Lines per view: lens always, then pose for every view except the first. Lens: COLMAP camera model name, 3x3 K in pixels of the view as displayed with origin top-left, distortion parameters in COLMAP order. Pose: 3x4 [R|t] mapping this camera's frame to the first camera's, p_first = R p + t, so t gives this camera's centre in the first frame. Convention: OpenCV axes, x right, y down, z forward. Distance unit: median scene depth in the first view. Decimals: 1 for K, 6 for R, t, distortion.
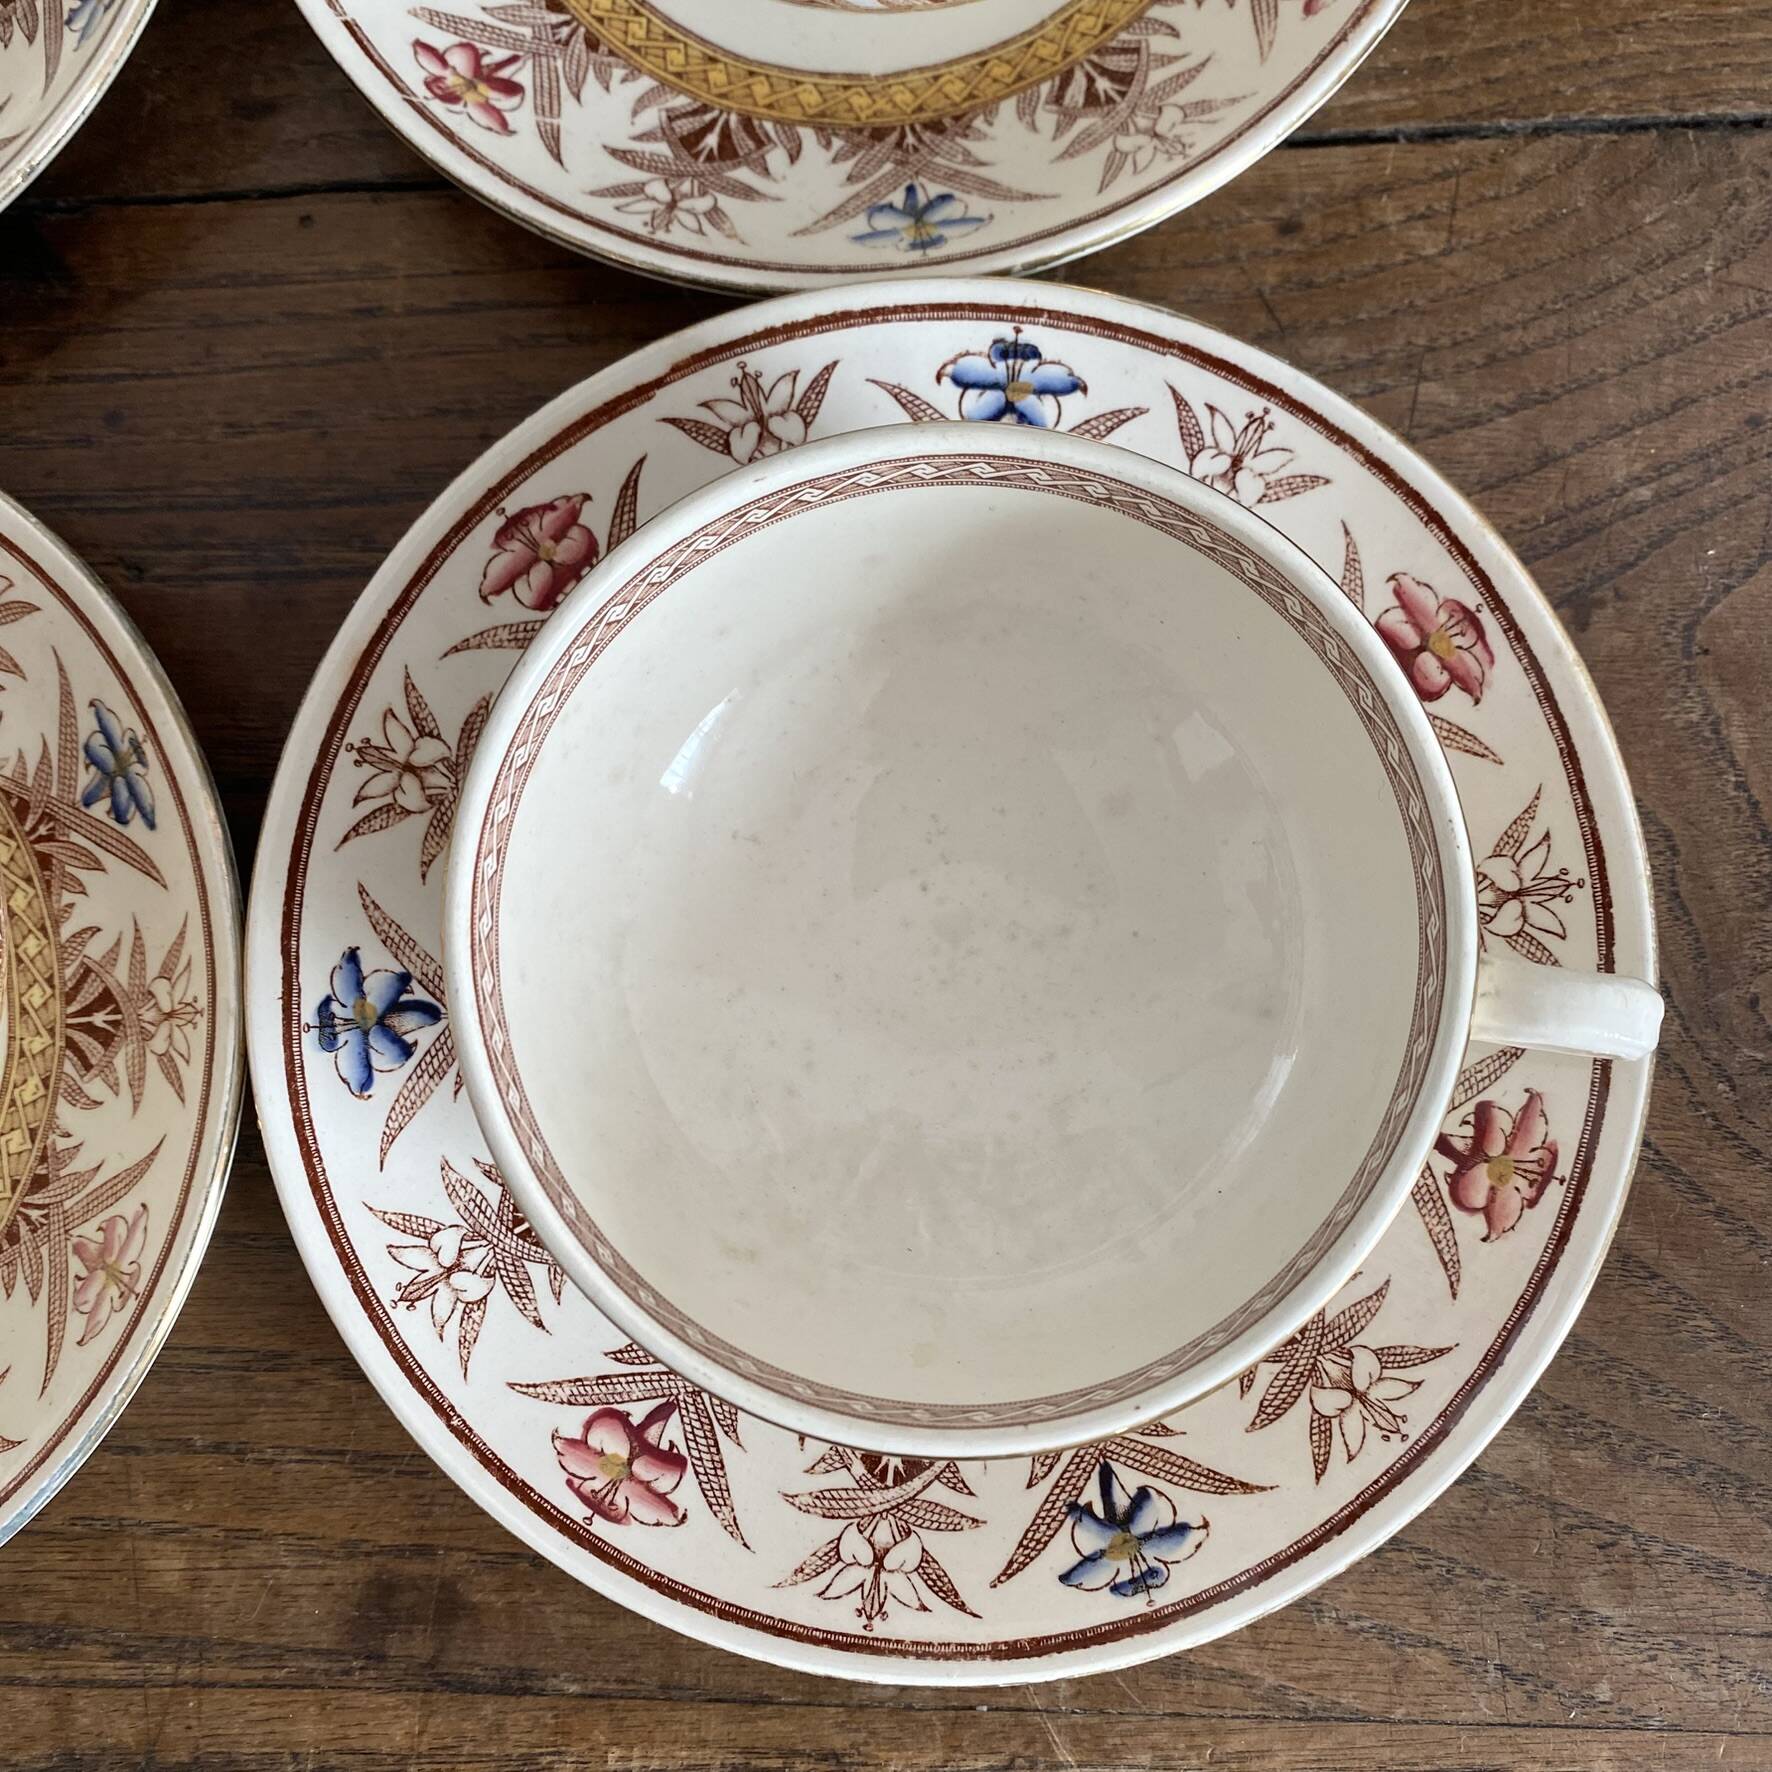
lens RADIAL K [[1873.4, 0, 959.7], [0, 1873.4, 972.5], [0, 0, 1]] dist [0.023285, -0.079965]
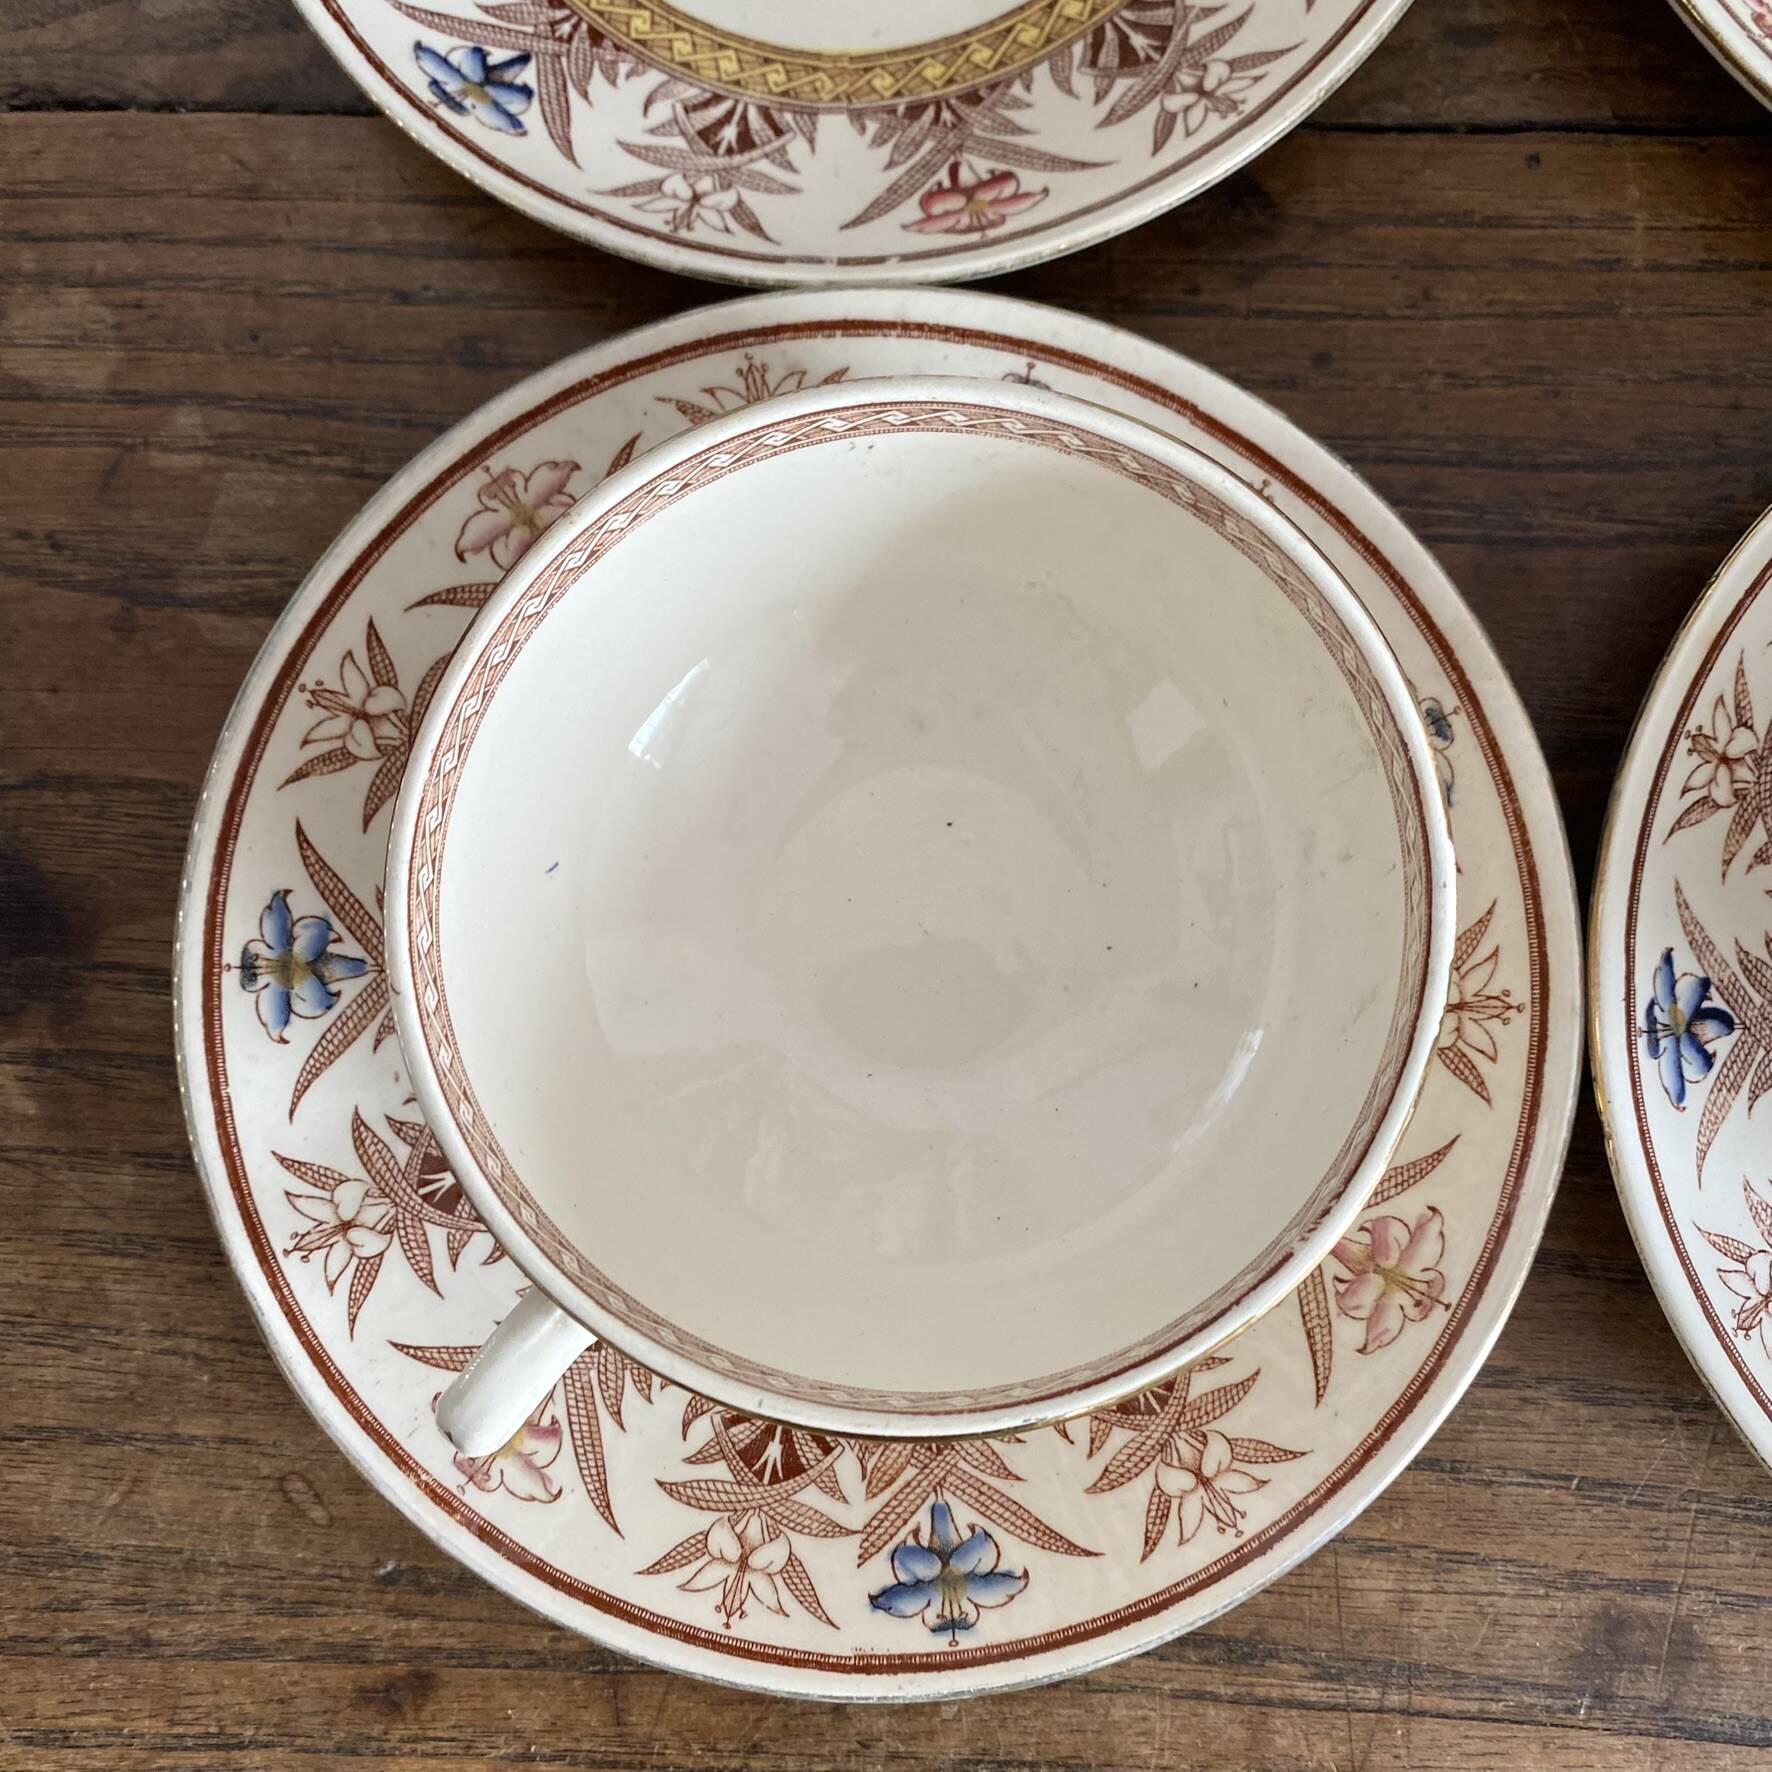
lens RADIAL K [[1873.4, 0, 959.7], [0, 1873.4, 972.5], [0, 0, 1]] dist [0.023285, -0.079965]
pose [[0.997993, 0.062700, -0.008920, -0.661328], [-0.062493, 0.997807, 0.021822, 0.000402], [0.010269, -0.021221, 0.999722, 0.059260]]
